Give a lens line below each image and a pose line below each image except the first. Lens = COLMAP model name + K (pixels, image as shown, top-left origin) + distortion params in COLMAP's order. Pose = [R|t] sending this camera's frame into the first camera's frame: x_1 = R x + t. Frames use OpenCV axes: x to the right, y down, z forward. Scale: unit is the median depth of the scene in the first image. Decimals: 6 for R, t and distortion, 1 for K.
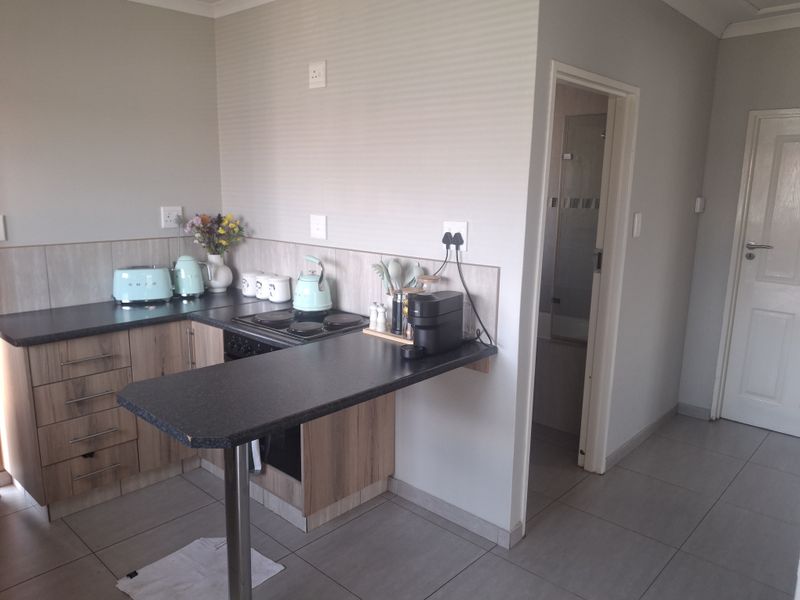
lens RADIAL K [[596.9, 0, 397.8], [0, 596.9, 312.1], [0, 0, 1]] dist [0.005819, 0.001244]
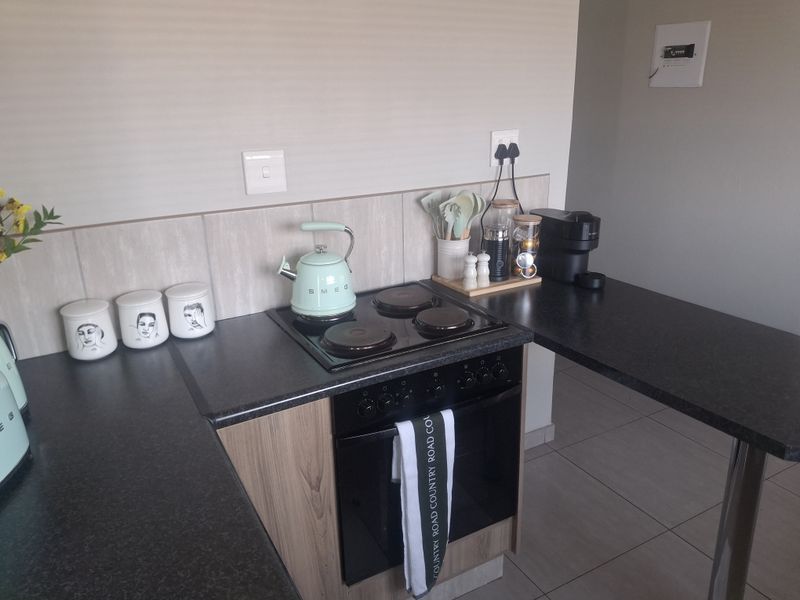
lens RADIAL K [[592.4, 0, 402.4], [0, 592.4, 297.8], [0, 0, 1]] dist [0.072447, -0.129672]
pose [[0.293186, -0.328714, 0.897769, -0.638635], [0.225129, 0.936366, 0.269326, -0.155247], [-0.929171, 0.123151, 0.348532, 0.712118]]
